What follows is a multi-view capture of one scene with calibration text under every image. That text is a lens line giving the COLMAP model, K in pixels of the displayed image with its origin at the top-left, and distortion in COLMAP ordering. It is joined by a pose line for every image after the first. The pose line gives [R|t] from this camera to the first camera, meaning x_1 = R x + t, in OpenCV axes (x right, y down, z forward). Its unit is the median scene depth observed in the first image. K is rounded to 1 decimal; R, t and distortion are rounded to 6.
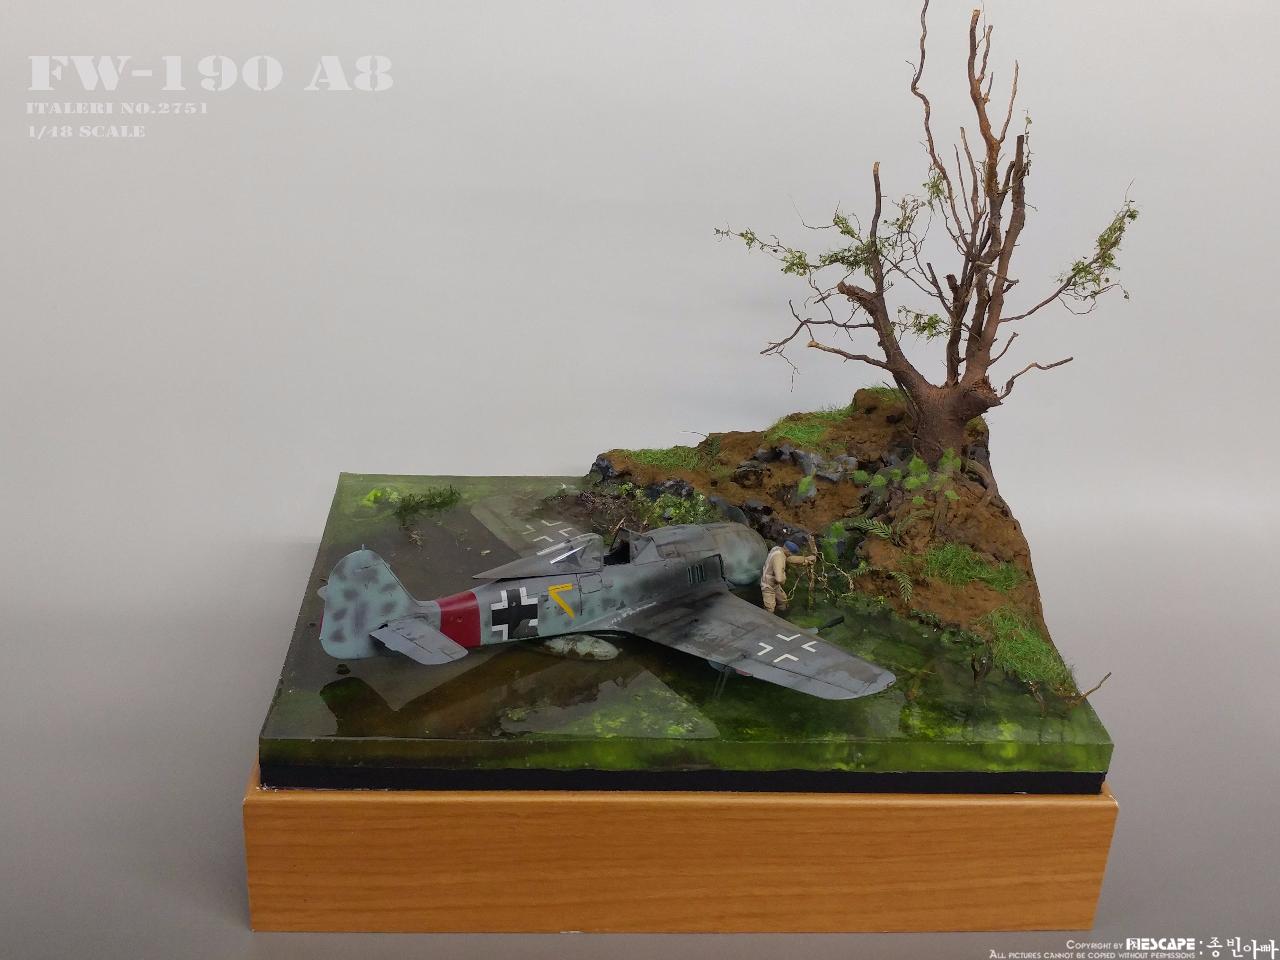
lens RADIAL K [[992.8, 0, 640.0], [0, 992.8, 480.0], [0, 0, 1]] dist [-0.032397, 0.000606]
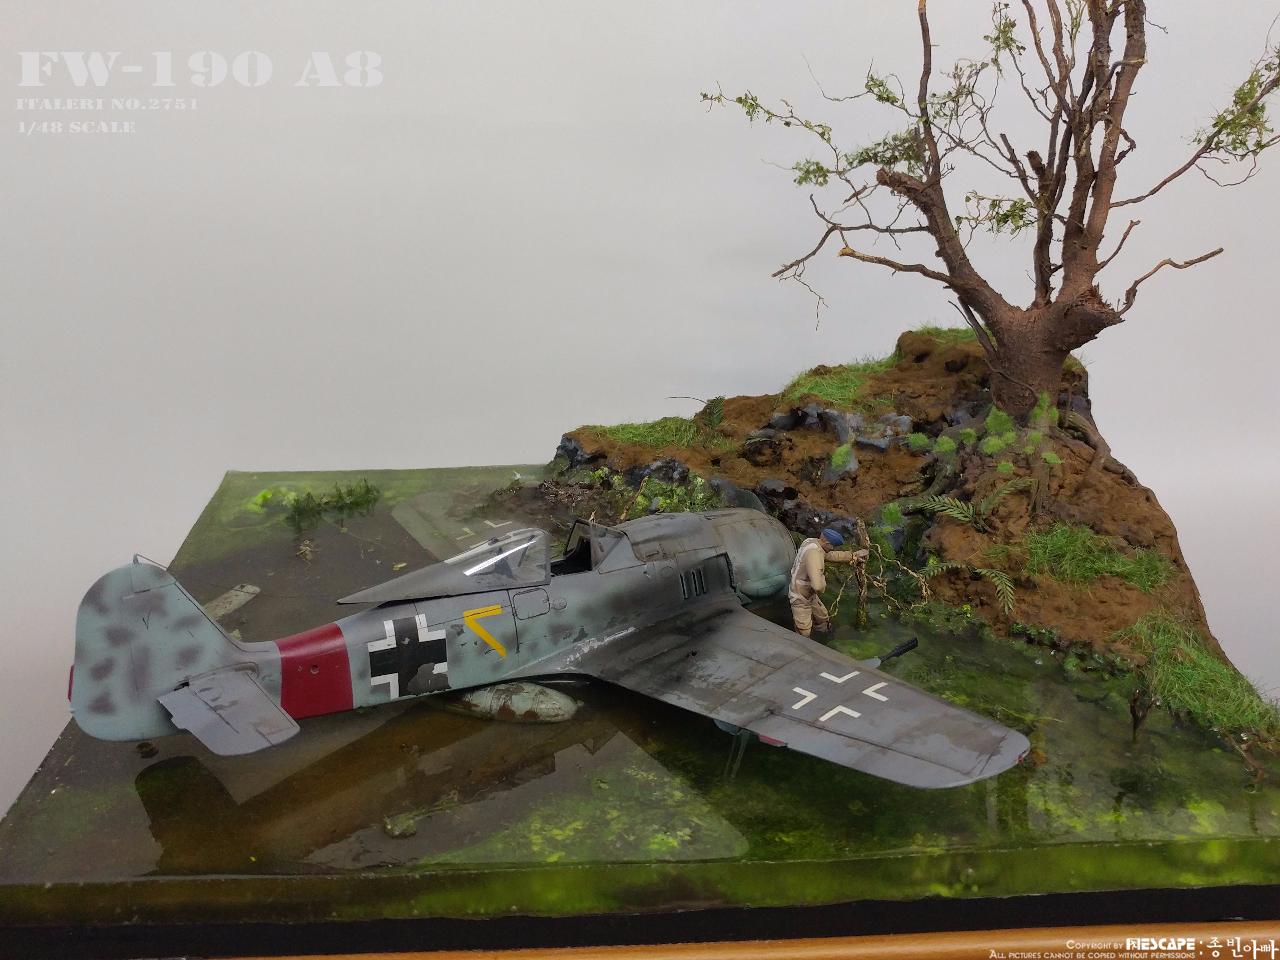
lens RADIAL K [[1038.6, 0, 640.0], [0, 1038.6, 480.0], [0, 0, 1]] dist [0.001202, -0.179373]
pose [[0.999181, -0.040231, -0.004258, 0.025836], [0.040176, 0.999116, -0.012375, 0.030671], [0.004752, 0.012194, 0.999914, 0.282972]]
